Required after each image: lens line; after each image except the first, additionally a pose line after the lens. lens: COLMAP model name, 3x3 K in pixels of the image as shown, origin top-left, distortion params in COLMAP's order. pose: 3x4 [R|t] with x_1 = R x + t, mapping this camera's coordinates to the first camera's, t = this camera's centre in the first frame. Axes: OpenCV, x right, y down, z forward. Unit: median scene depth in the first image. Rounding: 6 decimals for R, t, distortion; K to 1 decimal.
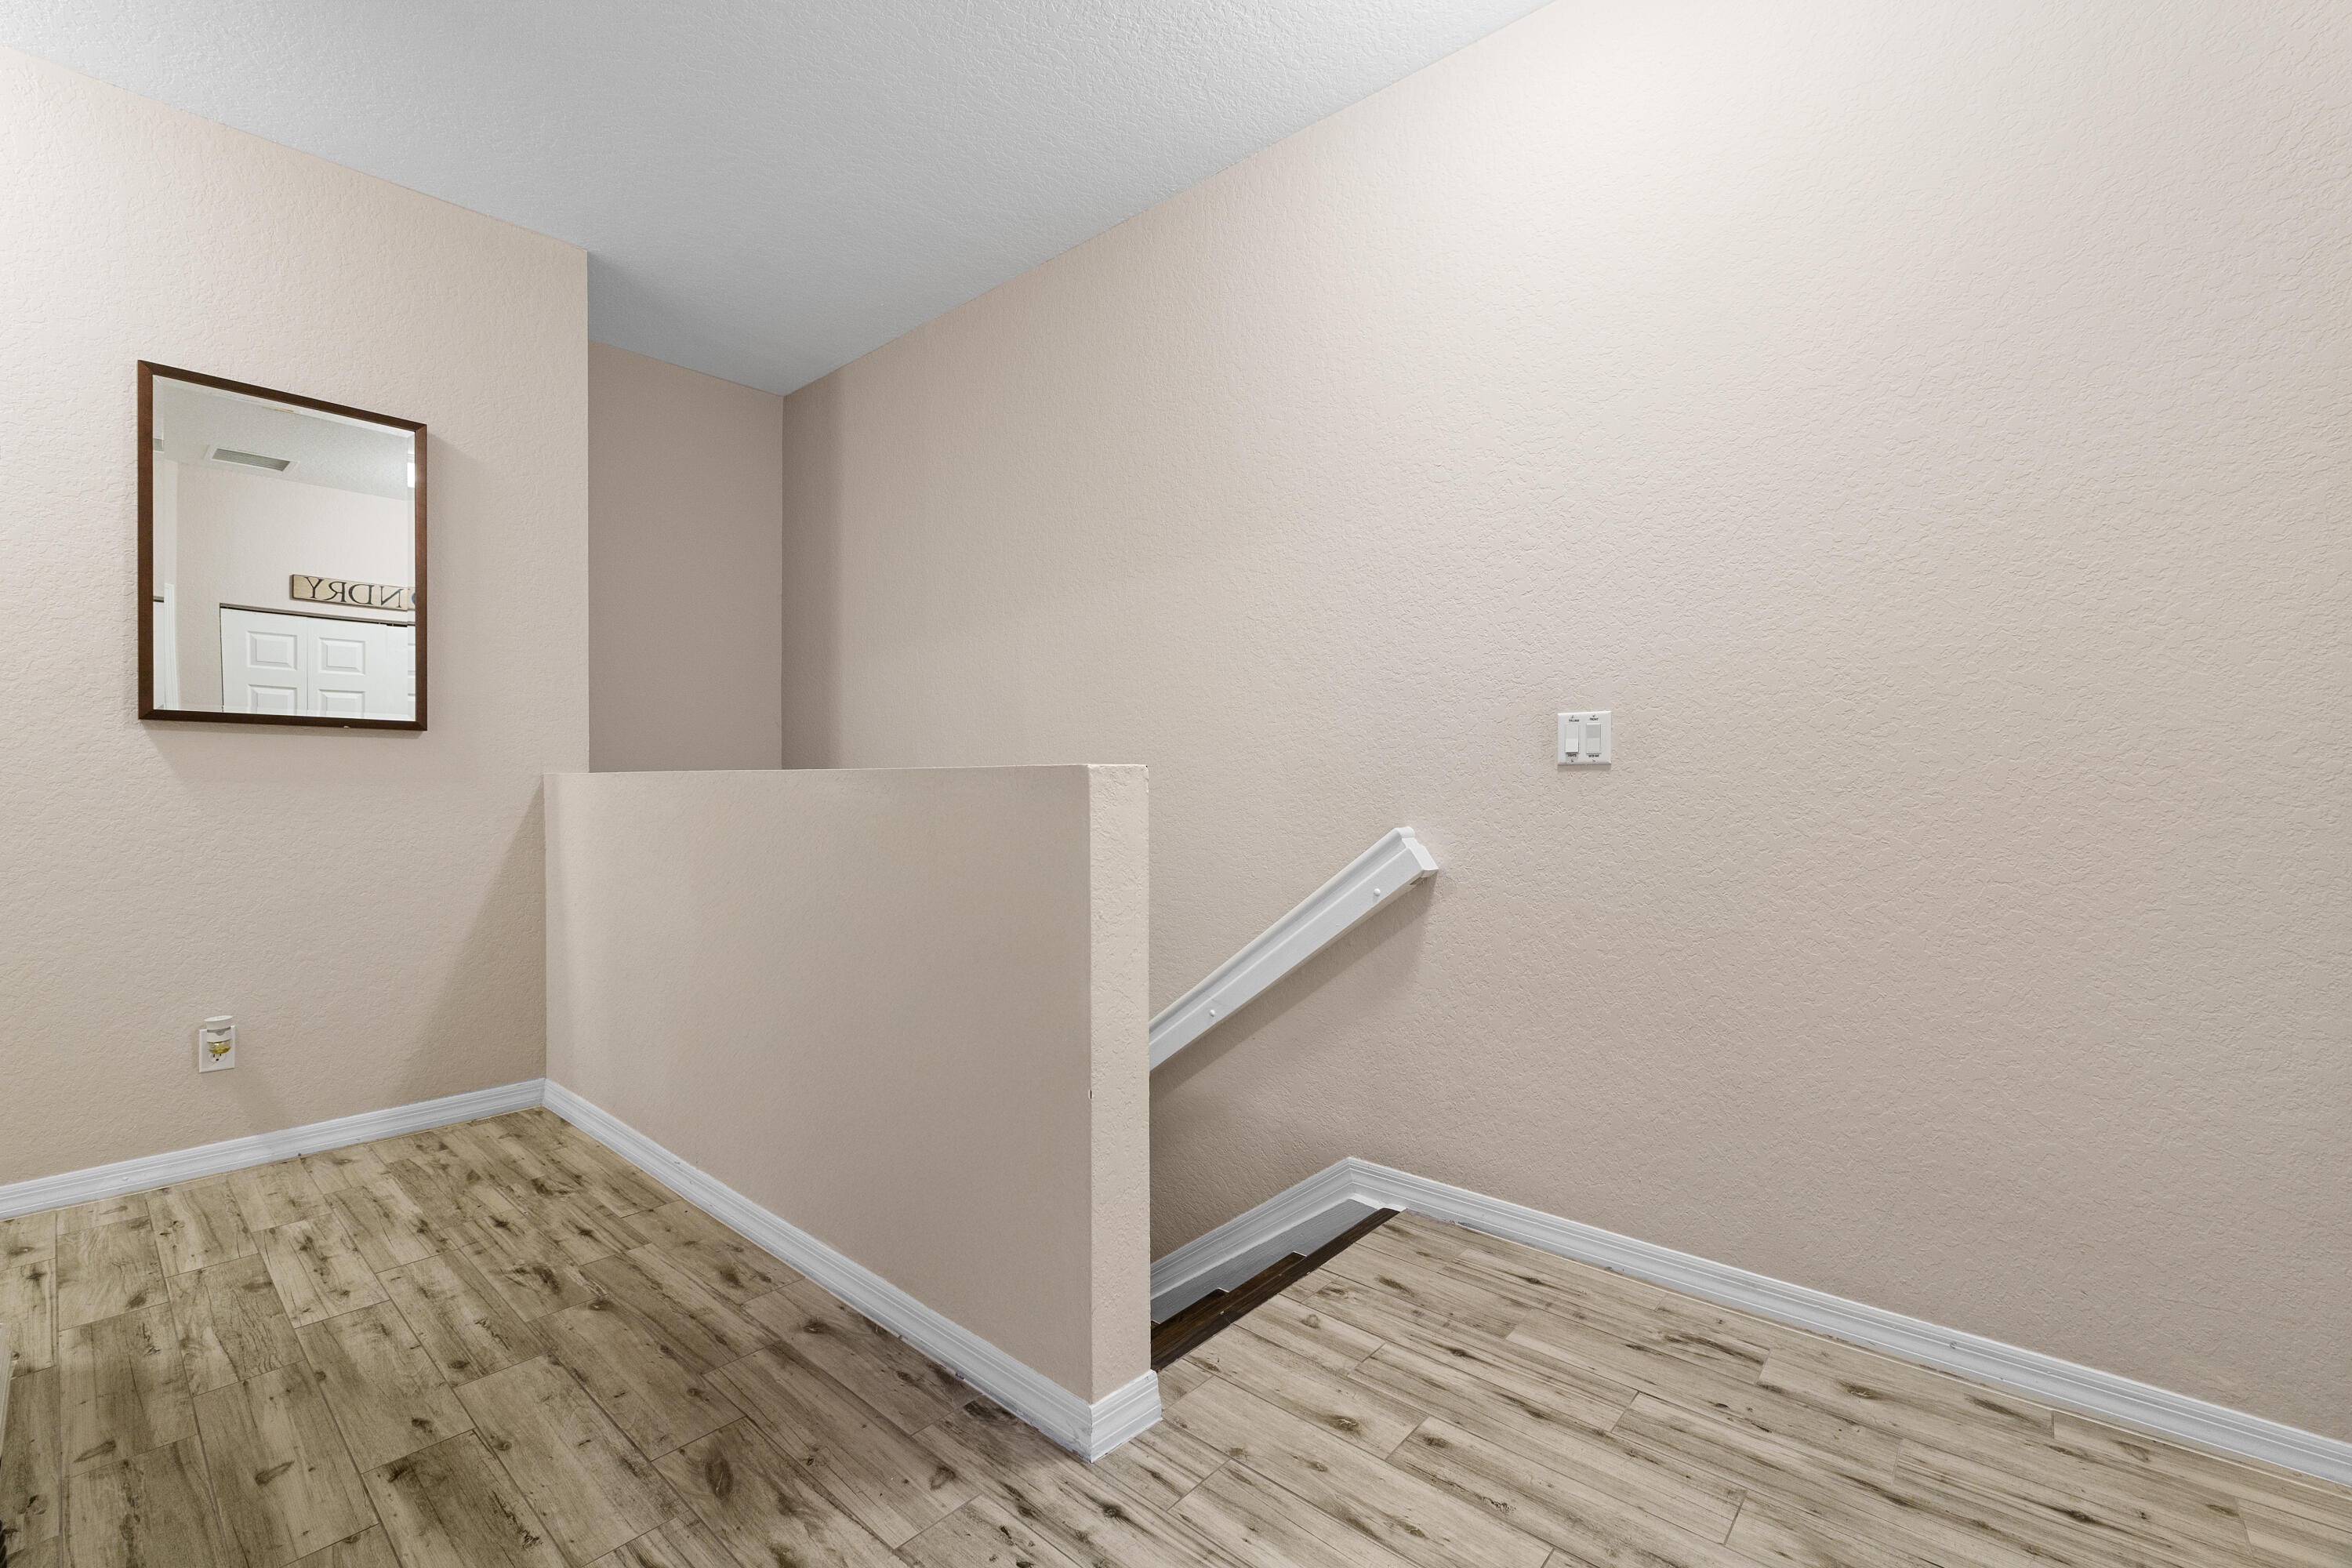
lens RADIAL K [[989.9, 0, 1173.2], [0, 989.9, 791.8], [0, 0, 1]] dist [-0.007059, 0.000001]
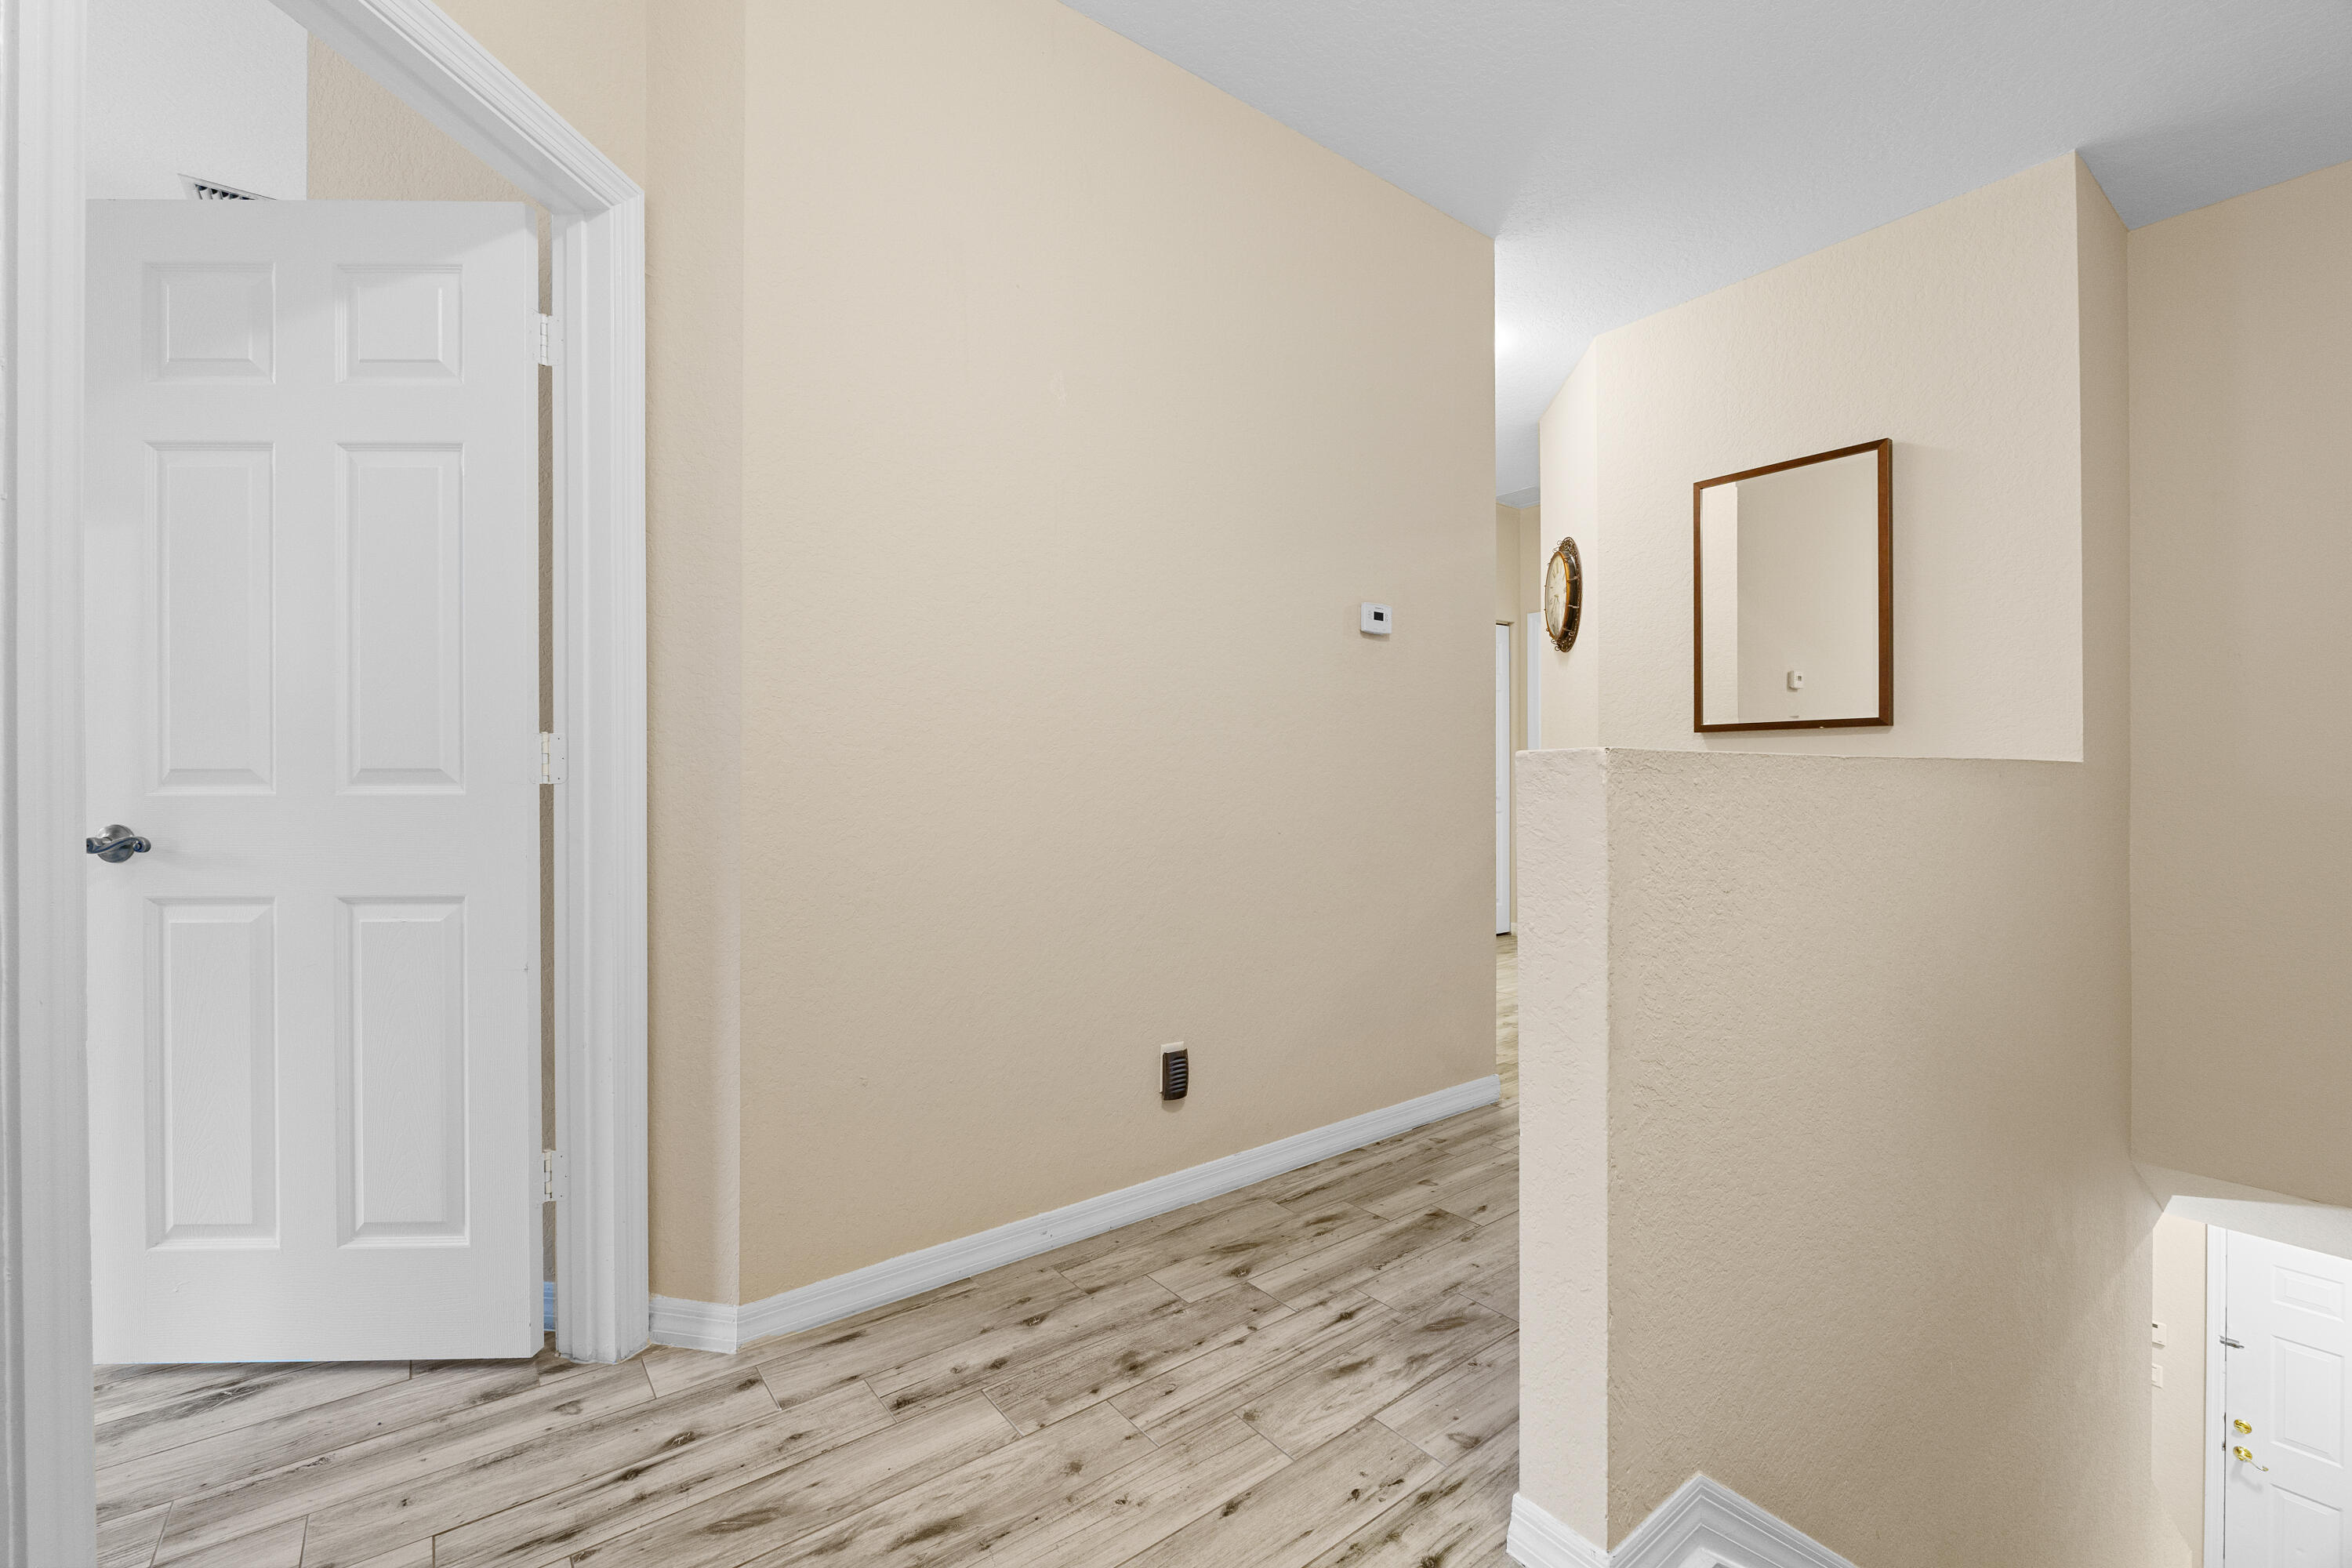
lens RADIAL K [[989.9, 0, 1194.9], [0, 989.9, 789.7], [0, 0, 1]] dist [-0.007059, 0.000001]
pose [[-0.172958, 0.004999, -0.984917, 0.843410], [-0.002230, 0.999983, 0.005467, 0.005369], [0.984927, 0.003142, -0.172944, 0.906916]]
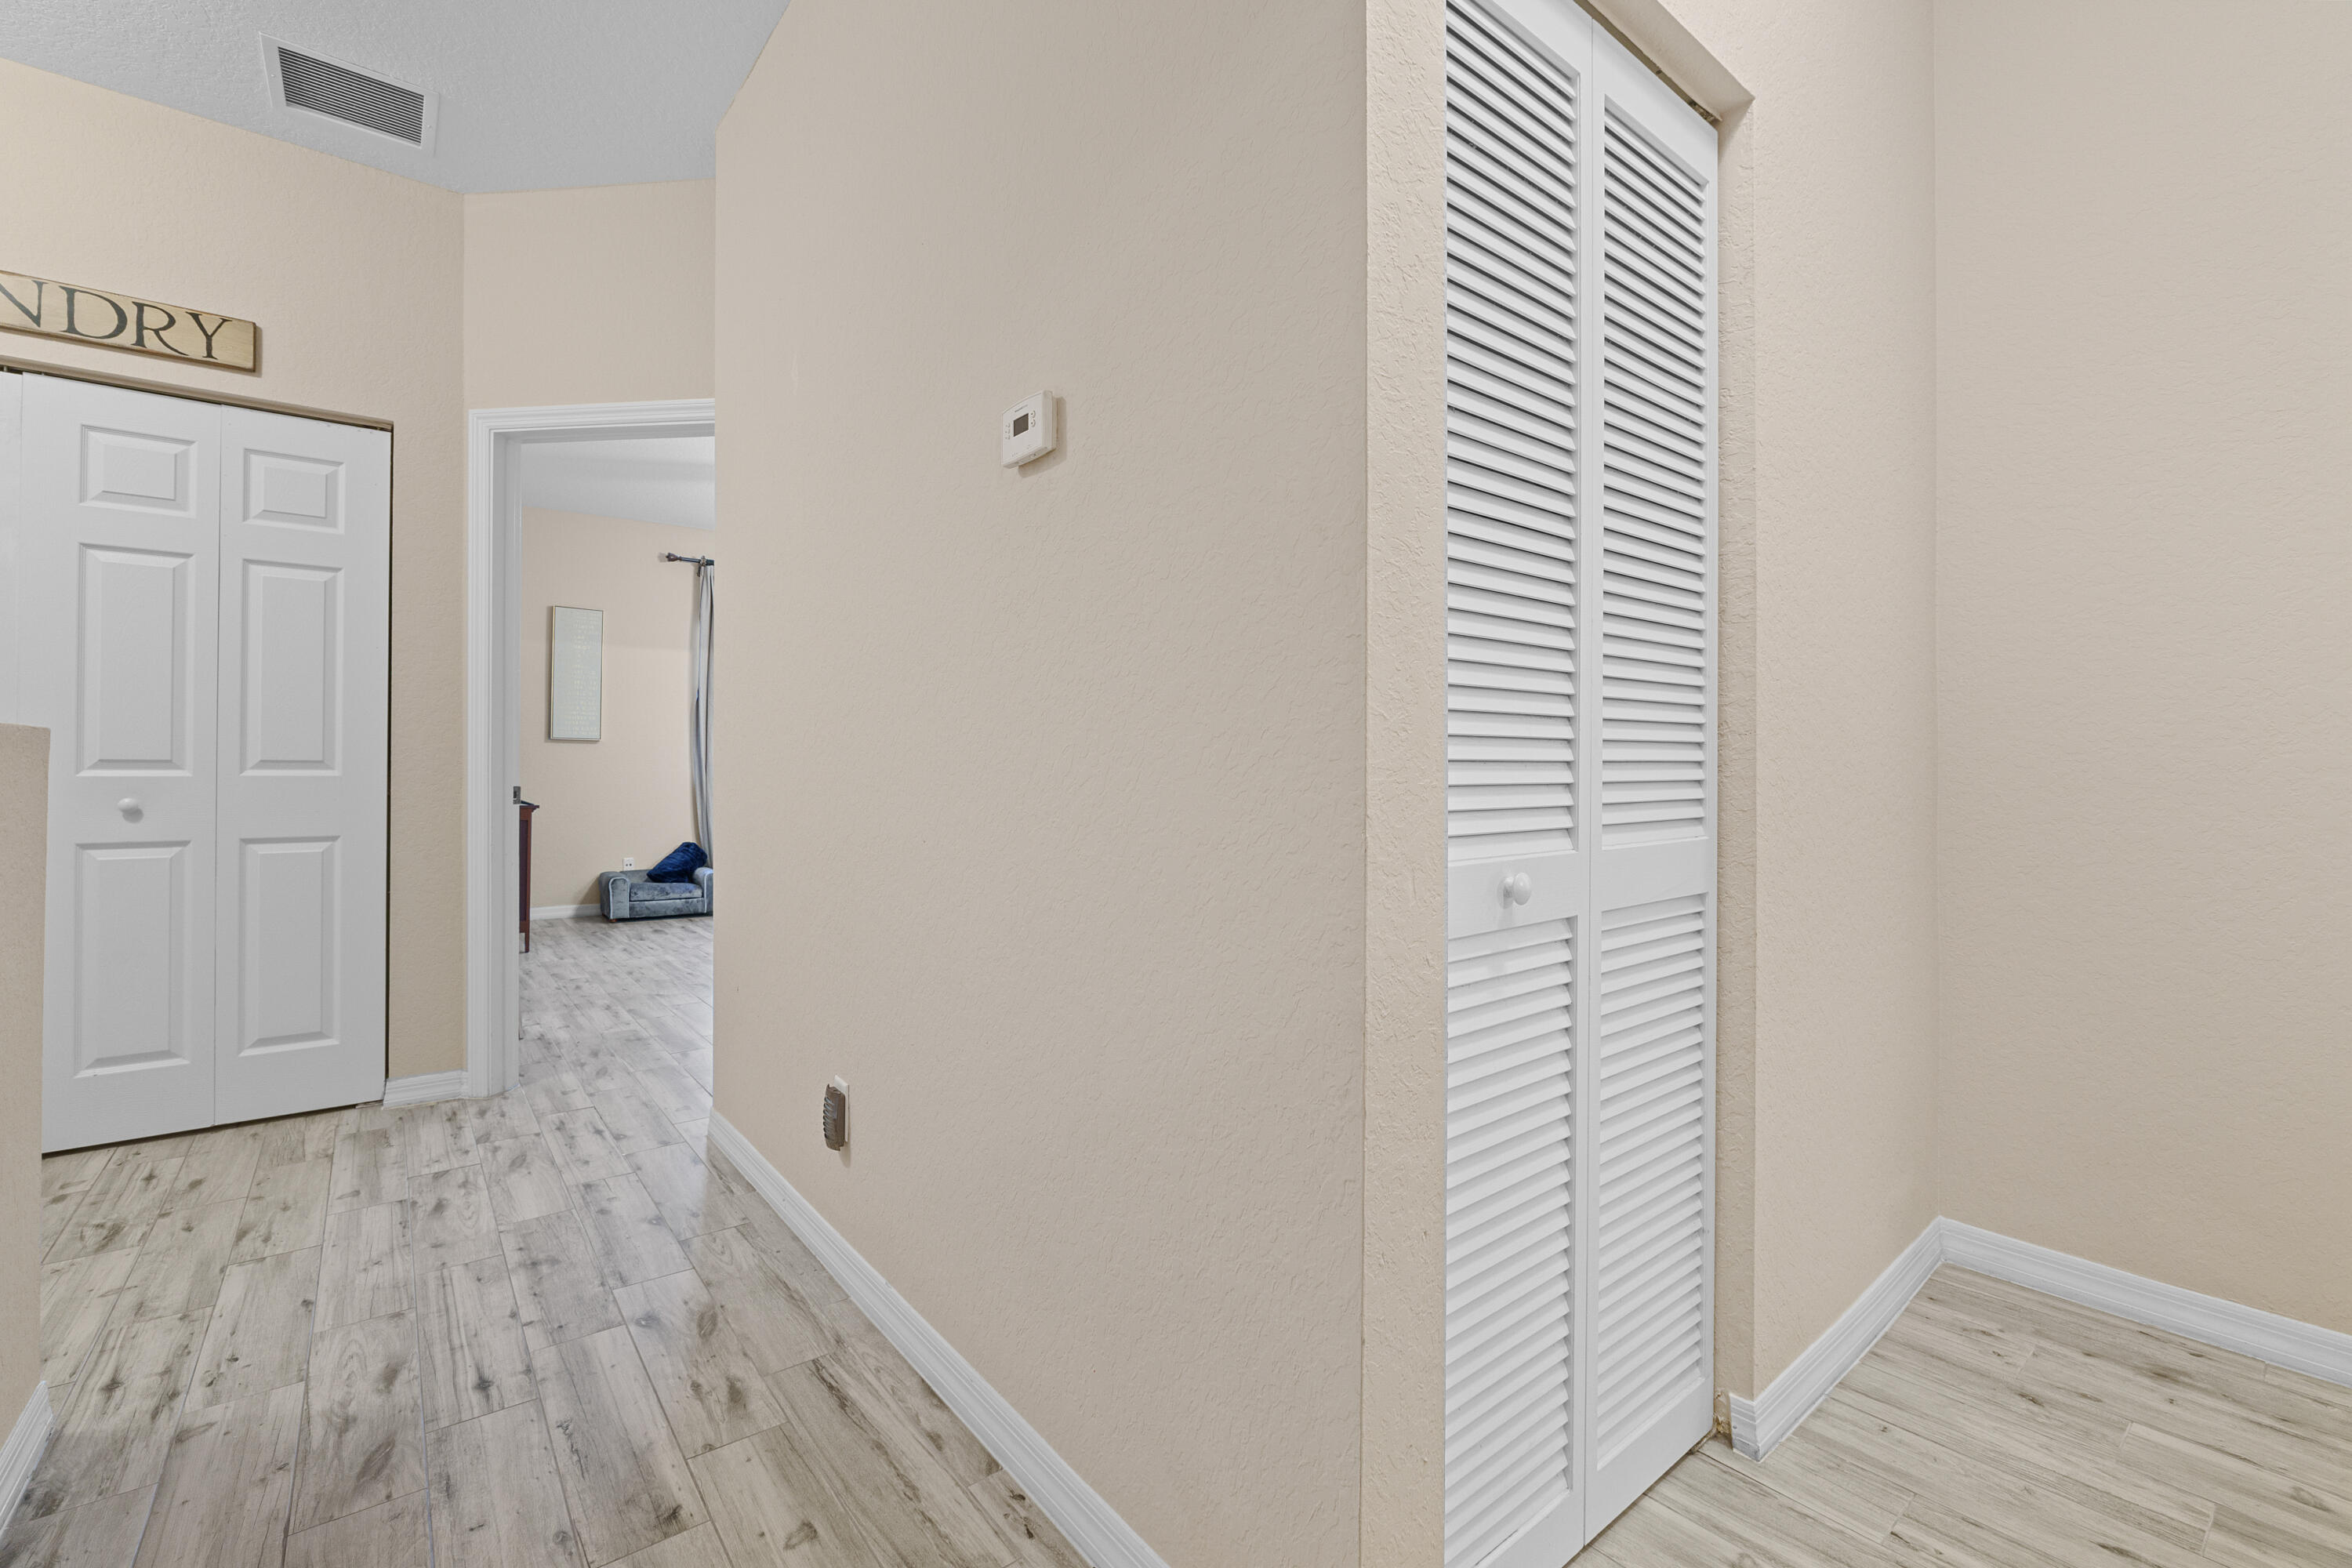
lens RADIAL K [[989.9, 0, 1169.1], [0, 989.9, 767.2], [0, 0, 1]] dist [-0.007059, 0.000001]
pose [[-0.984394, -0.008658, 0.175765, -1.410560], [-0.010292, 0.999912, -0.008388, 0.007537], [-0.175677, -0.010066, -0.984396, 1.842542]]
